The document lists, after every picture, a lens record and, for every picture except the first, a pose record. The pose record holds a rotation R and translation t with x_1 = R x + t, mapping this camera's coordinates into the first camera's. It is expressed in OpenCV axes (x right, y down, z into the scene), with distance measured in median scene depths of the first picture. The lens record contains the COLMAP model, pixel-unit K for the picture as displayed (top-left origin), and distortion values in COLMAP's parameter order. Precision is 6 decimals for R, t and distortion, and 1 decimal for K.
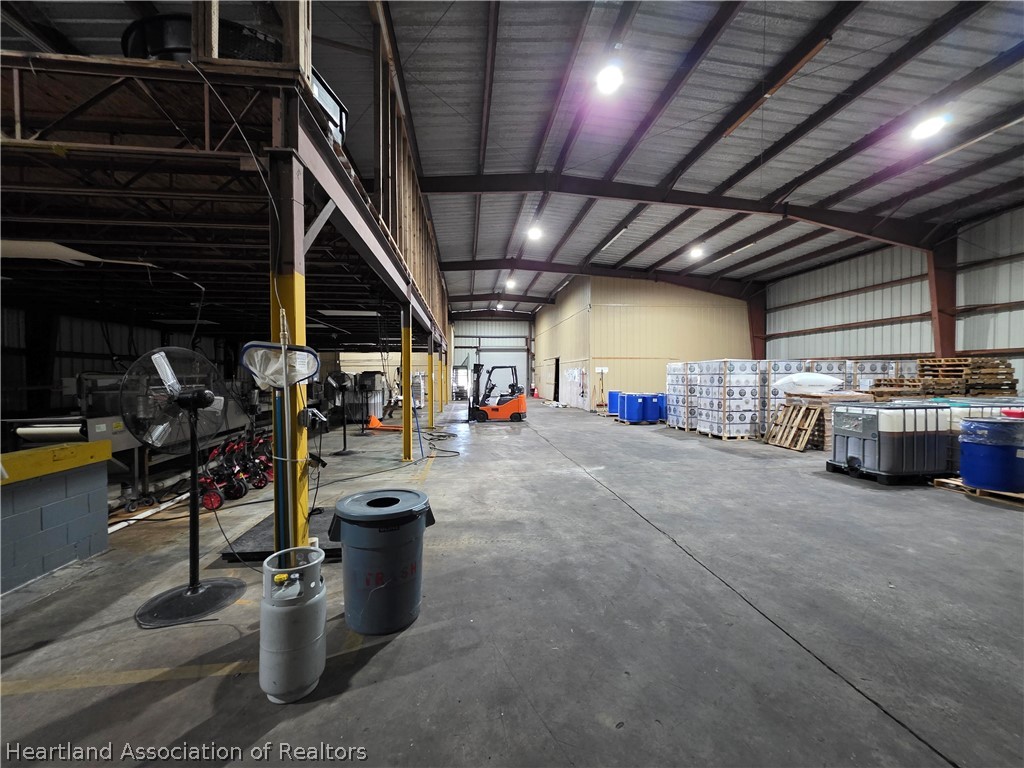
lens RADIAL K [[405.2, 0, 512.0], [0, 405.2, 384.0], [0, 0, 1]] dist [0.002295, 0.000080]
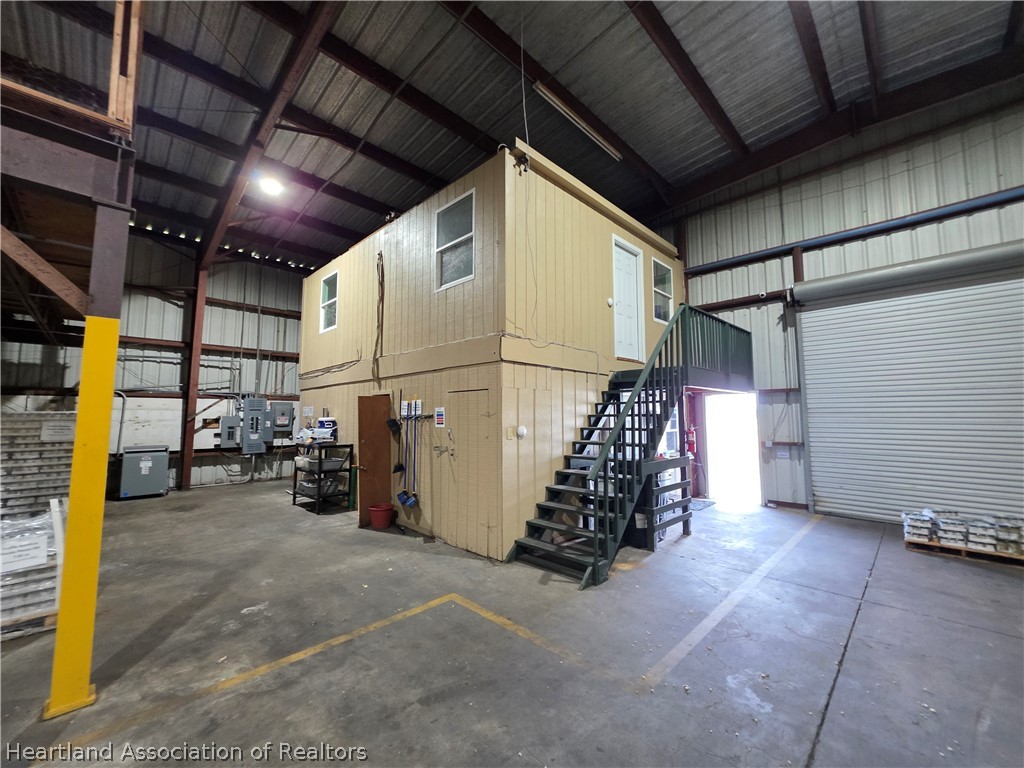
lens RADIAL K [[405.2, 0, 512.0], [0, 405.2, 384.0], [0, 0, 1]] dist [0.002295, 0.000080]
pose [[0.616738, -0.061438, -0.784767, -0.003064], [-0.014494, 0.995894, -0.089358, -0.016200], [0.787035, 0.066485, 0.613315, 0.734793]]
